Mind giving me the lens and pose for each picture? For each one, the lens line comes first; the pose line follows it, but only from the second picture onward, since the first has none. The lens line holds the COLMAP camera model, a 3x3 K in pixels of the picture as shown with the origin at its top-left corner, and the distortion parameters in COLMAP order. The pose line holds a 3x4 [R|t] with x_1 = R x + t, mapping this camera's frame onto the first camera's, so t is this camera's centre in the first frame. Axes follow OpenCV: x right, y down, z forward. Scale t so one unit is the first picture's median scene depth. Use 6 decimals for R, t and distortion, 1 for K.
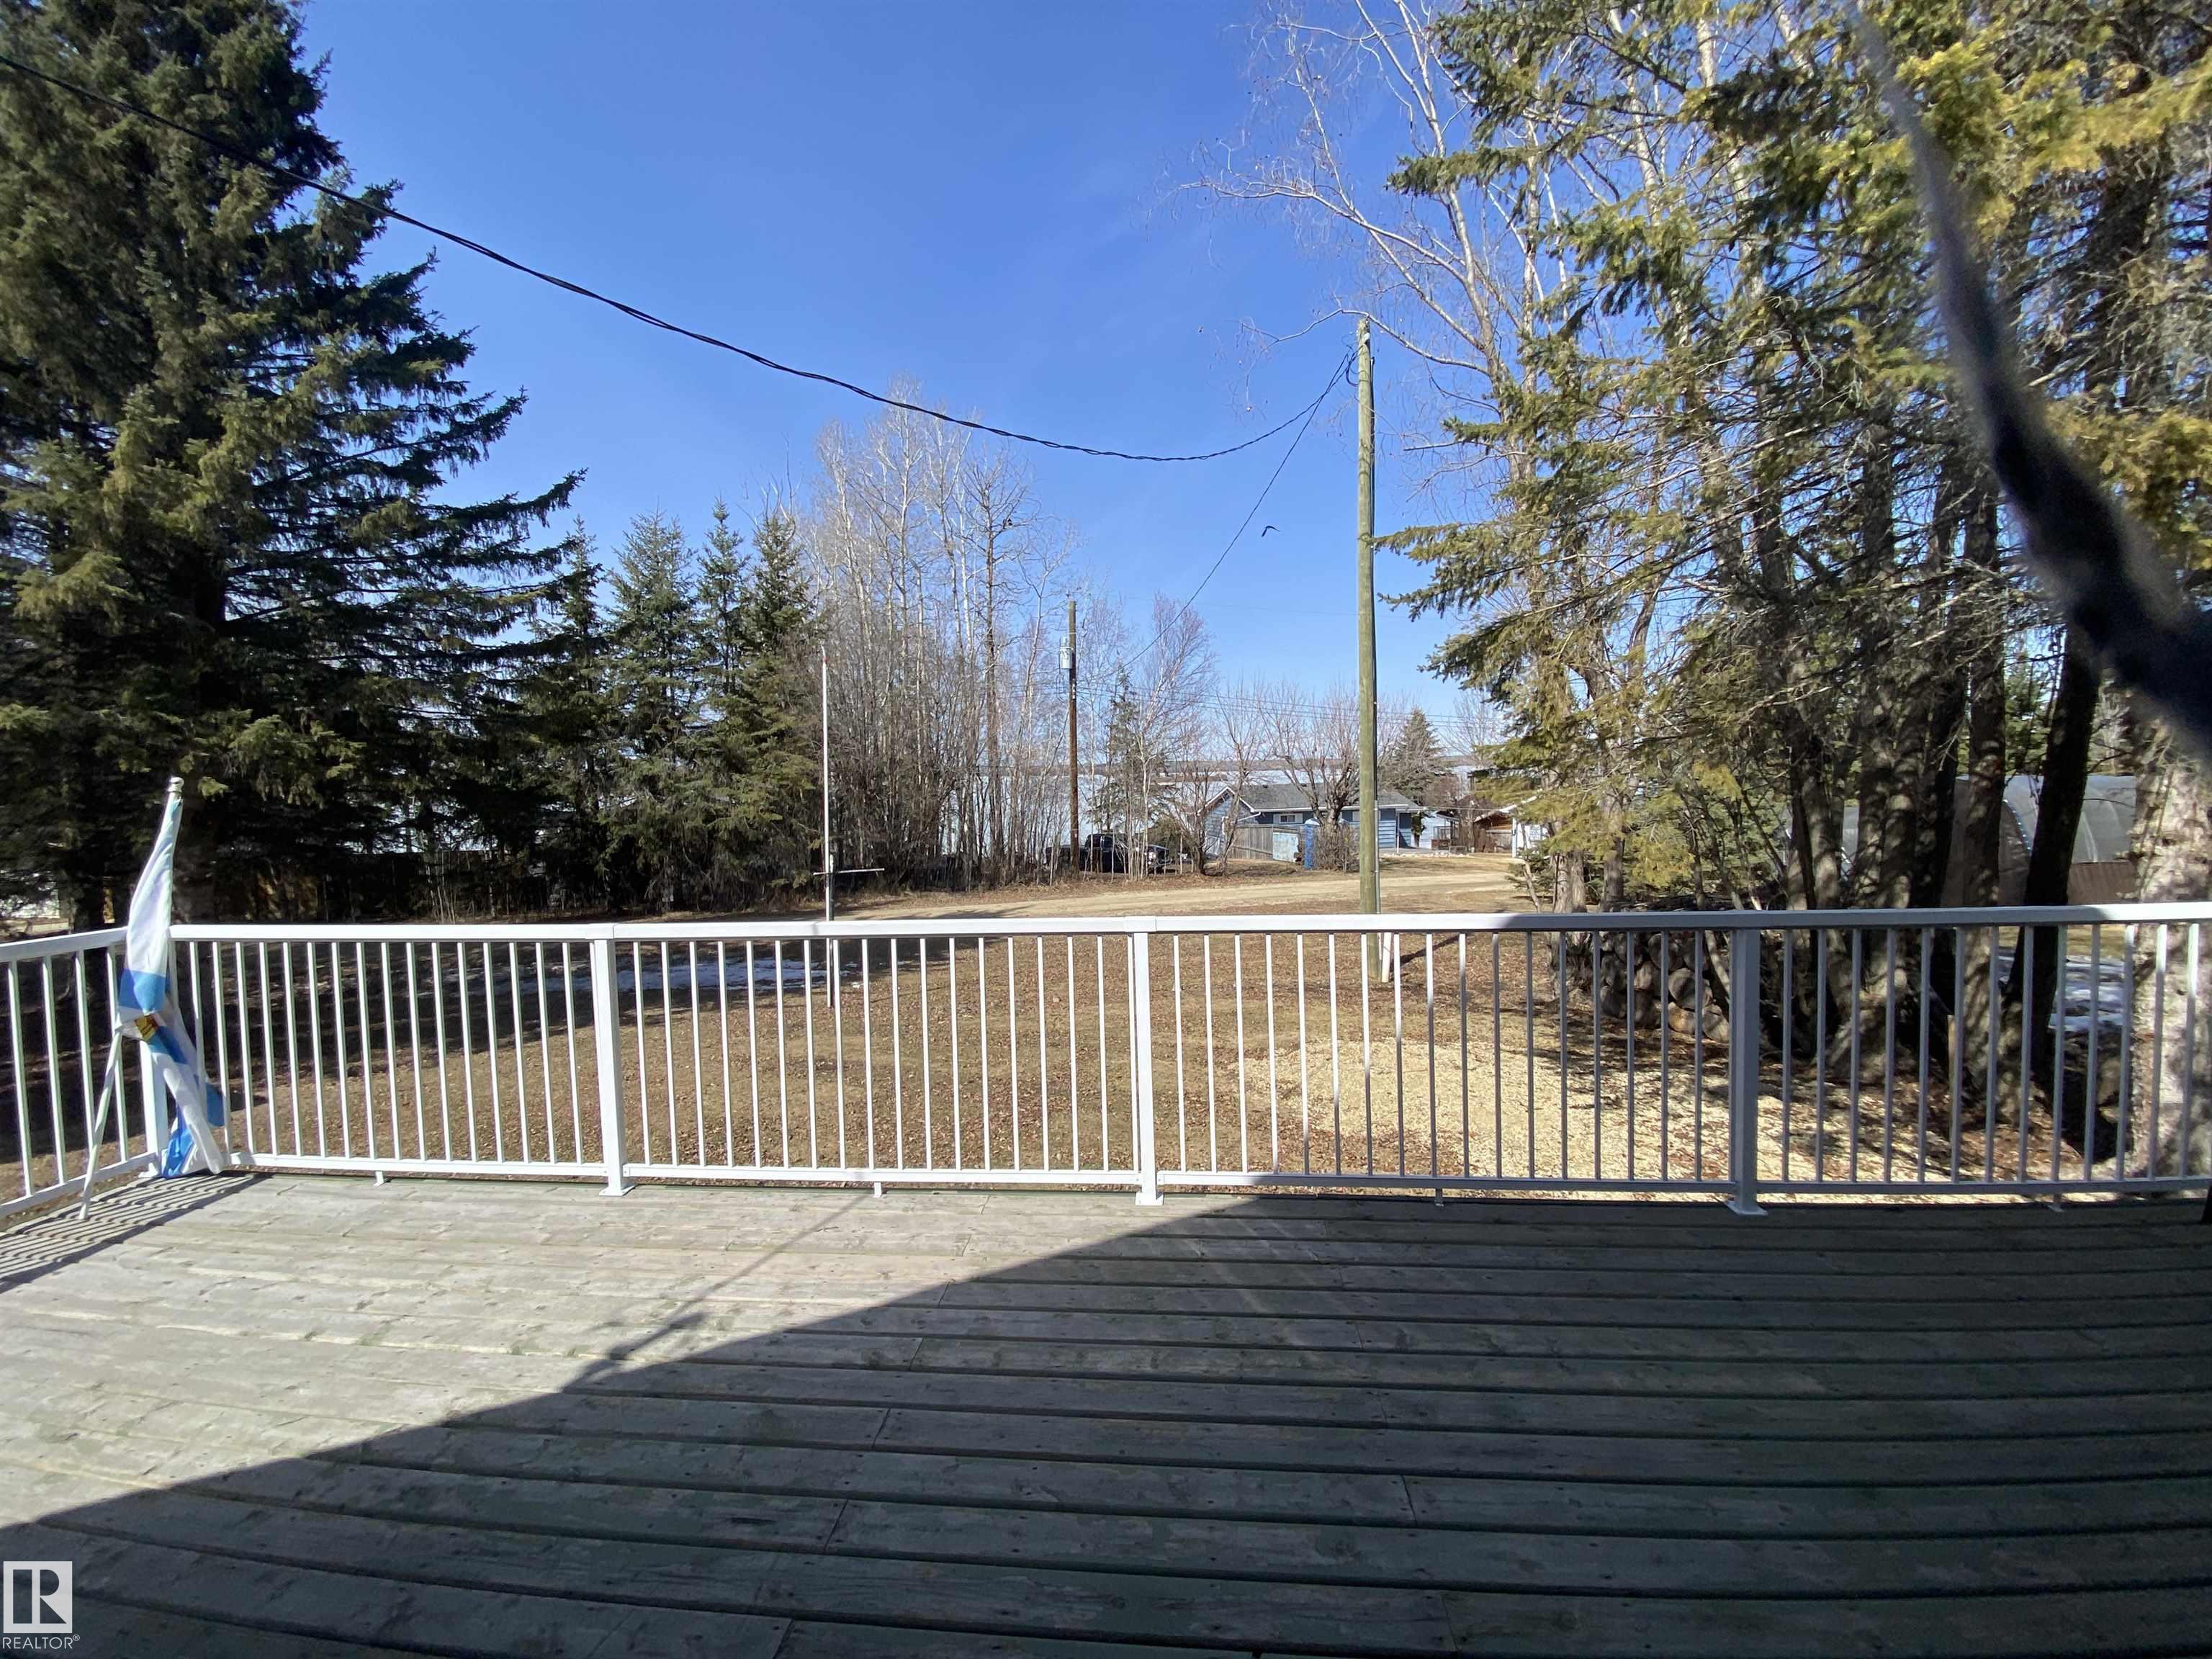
lens RADIAL K [[888.2, 0, 1123.5], [0, 888.2, 826.5], [0, 0, 1]] dist [0.015504, -0.019501]
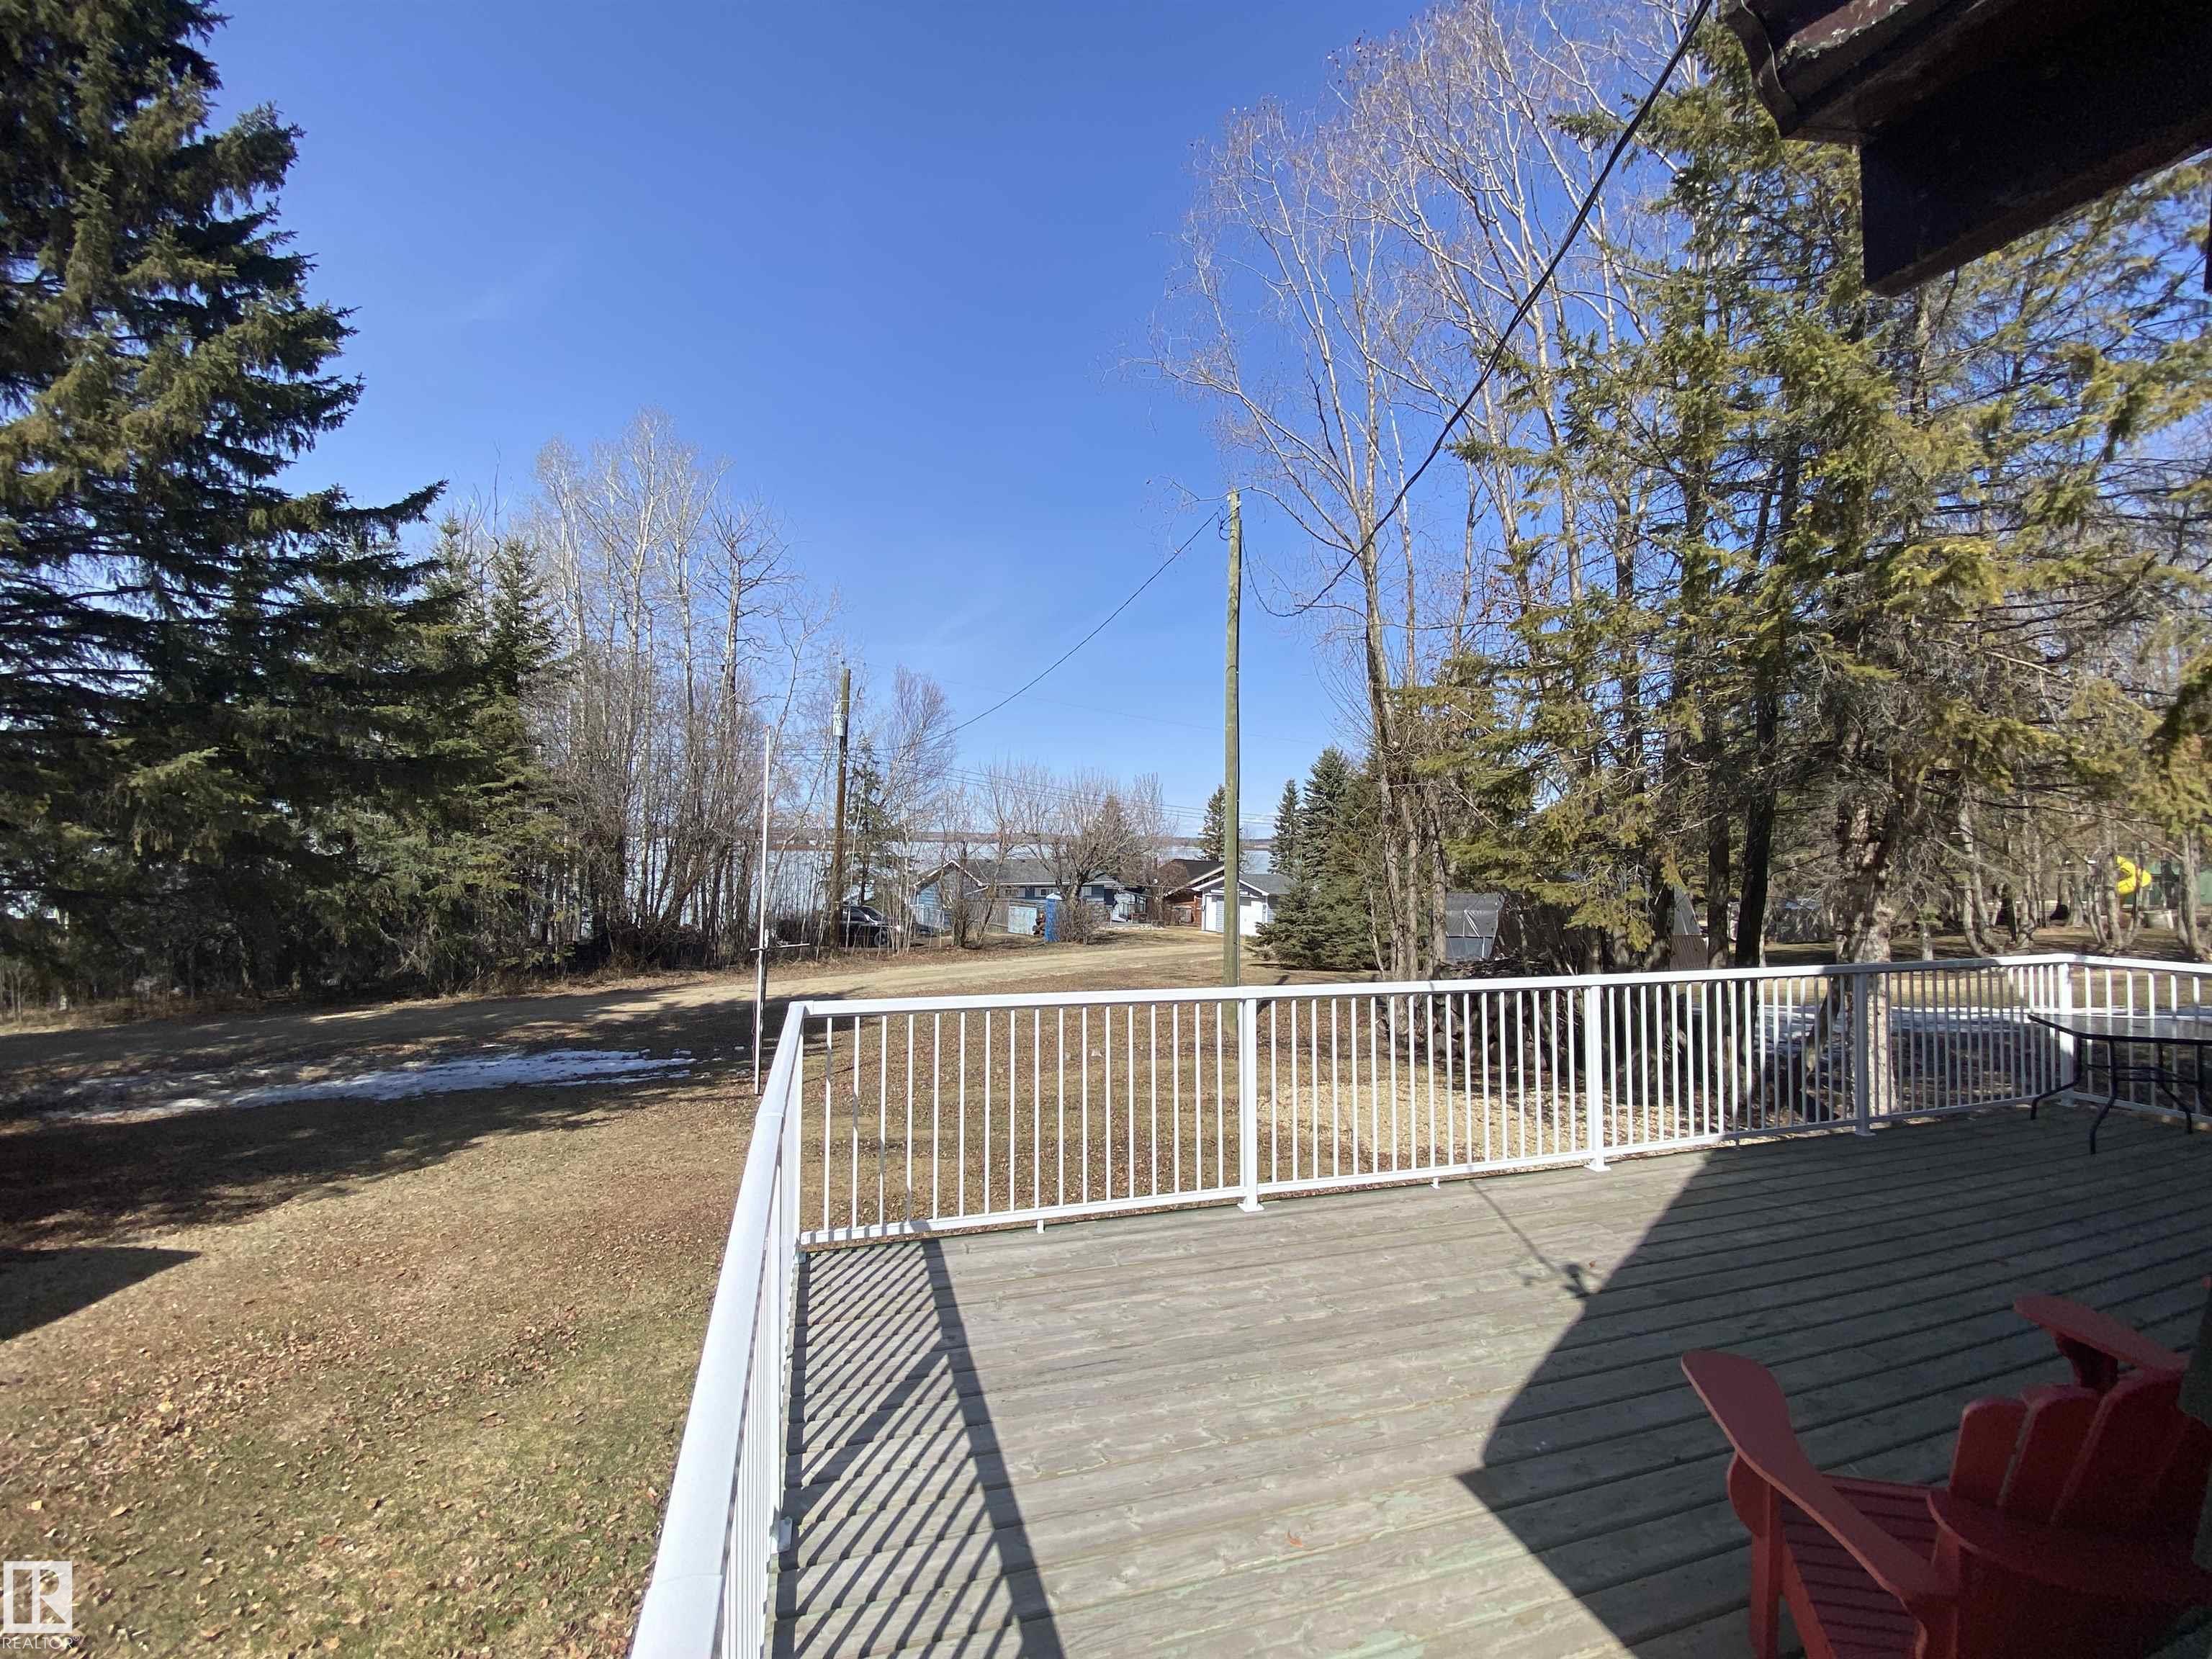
lens RADIAL K [[888.2, 0, 1123.5], [0, 888.2, 826.5], [0, 0, 1]] dist [0.015504, -0.019501]
pose [[0.924907, 0.042527, 0.377807, -0.170297], [-0.011555, 0.996410, -0.083872, -0.000855], [-0.380017, 0.073208, 0.922078, -0.013120]]
